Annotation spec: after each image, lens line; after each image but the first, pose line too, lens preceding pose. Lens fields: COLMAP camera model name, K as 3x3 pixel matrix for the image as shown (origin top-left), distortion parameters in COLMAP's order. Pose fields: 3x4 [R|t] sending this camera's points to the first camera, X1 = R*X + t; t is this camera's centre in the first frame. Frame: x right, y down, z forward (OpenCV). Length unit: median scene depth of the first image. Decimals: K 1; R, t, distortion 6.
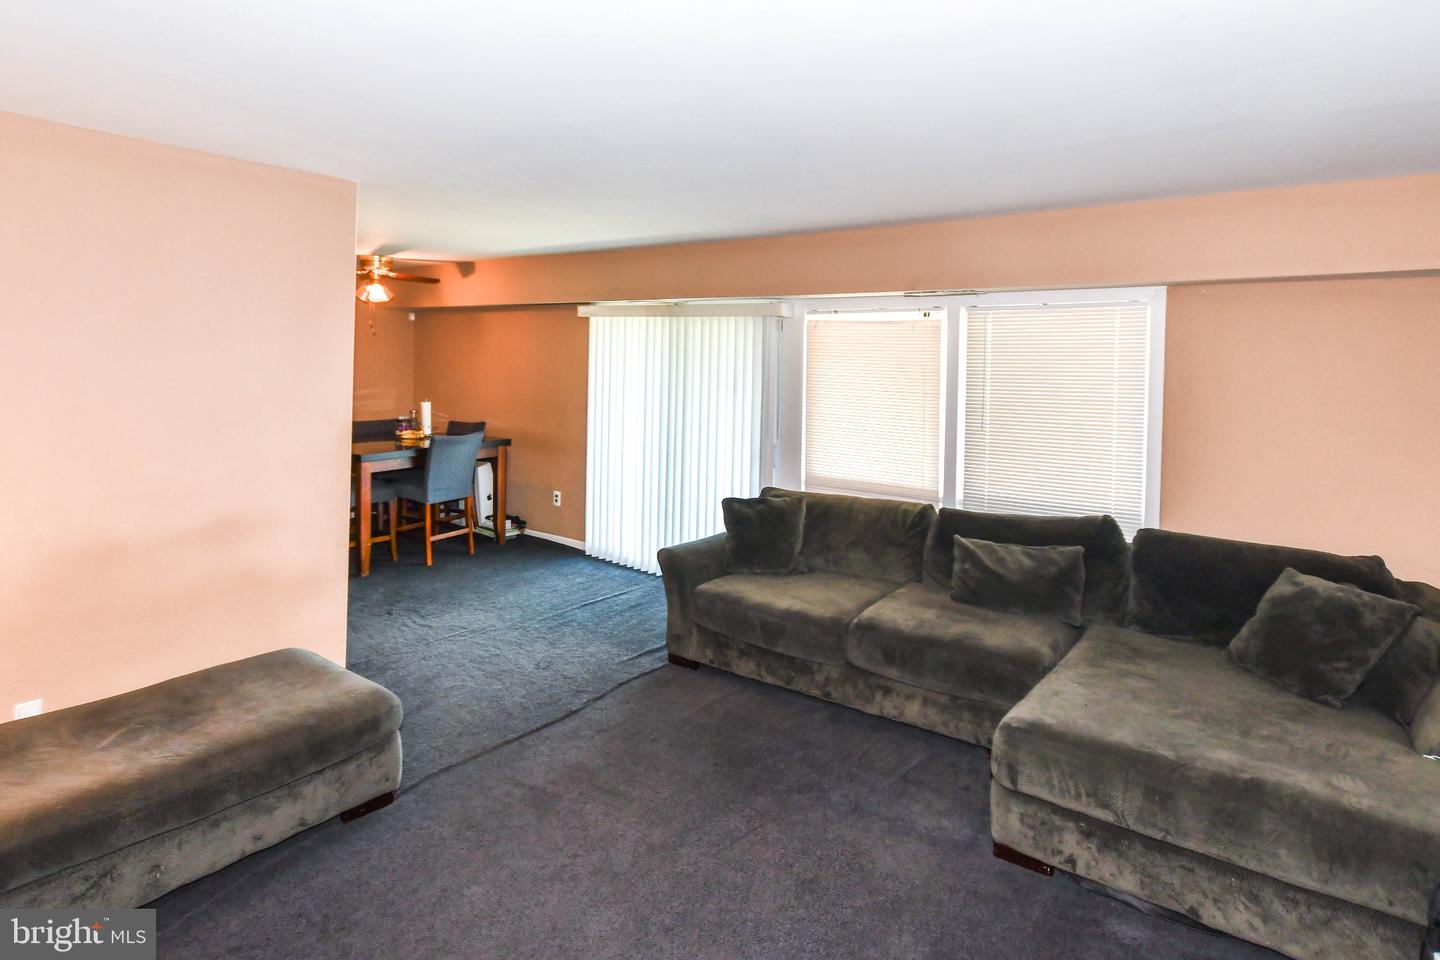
lens RADIAL K [[763.4, 0, 720.0], [0, 763.4, 480.0], [0, 0, 1]] dist [-0.017150, 0.001429]
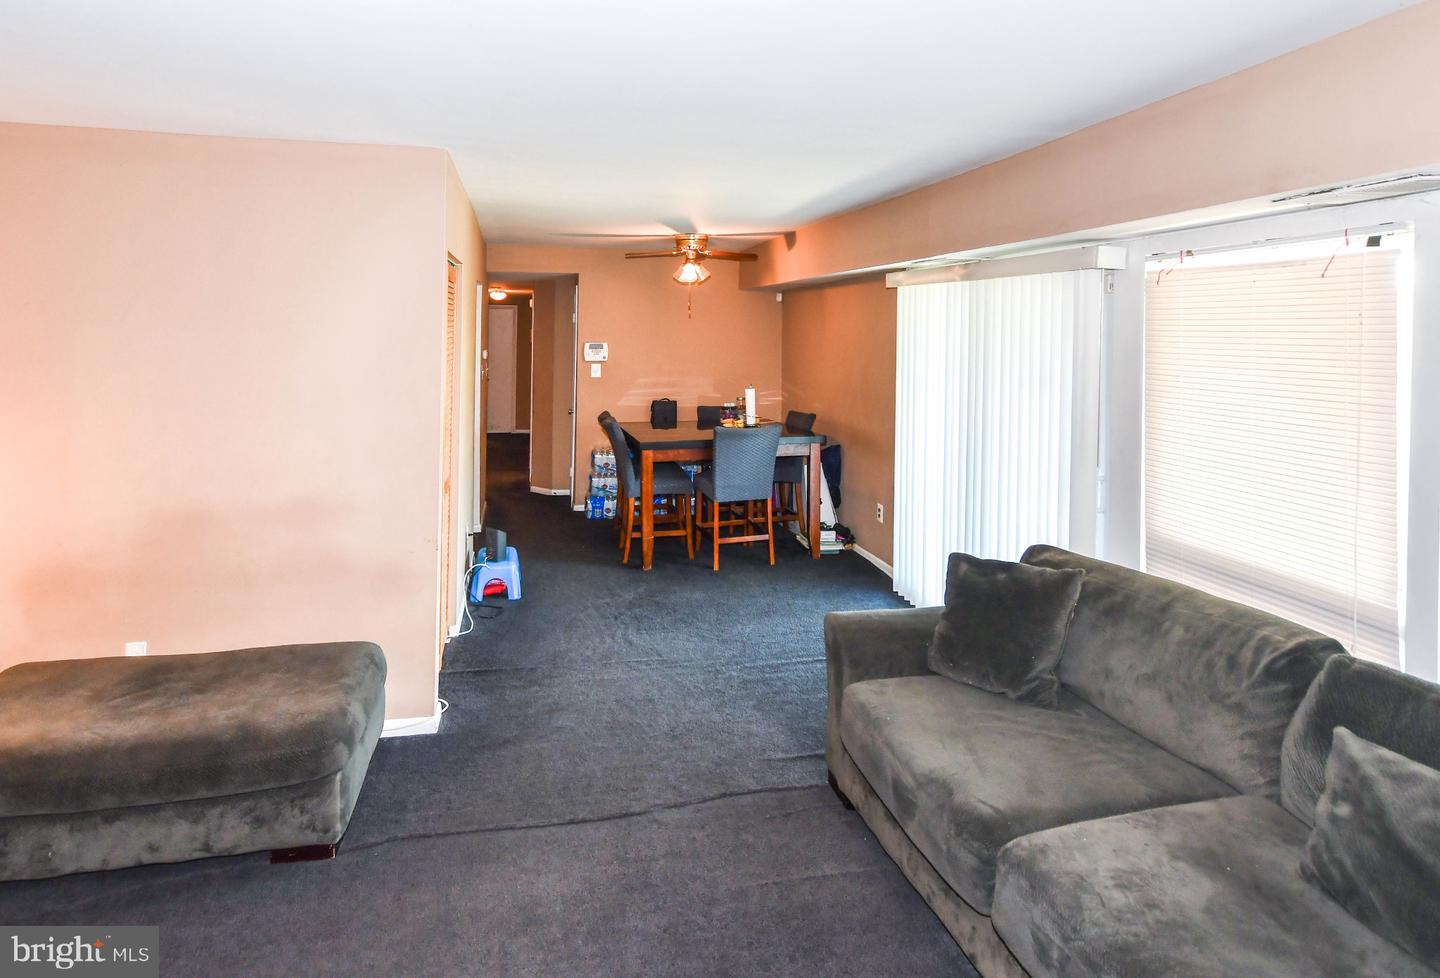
lens RADIAL K [[798.6, 0, 718.3], [0, 798.6, 416.2], [0, 0, 1]] dist [0.002206, 0.001385]
pose [[0.760375, 0.052624, -0.647349, 0.274713], [-0.095618, 0.994922, -0.031435, -0.048633], [0.642408, 0.085801, 0.761545, 0.336914]]
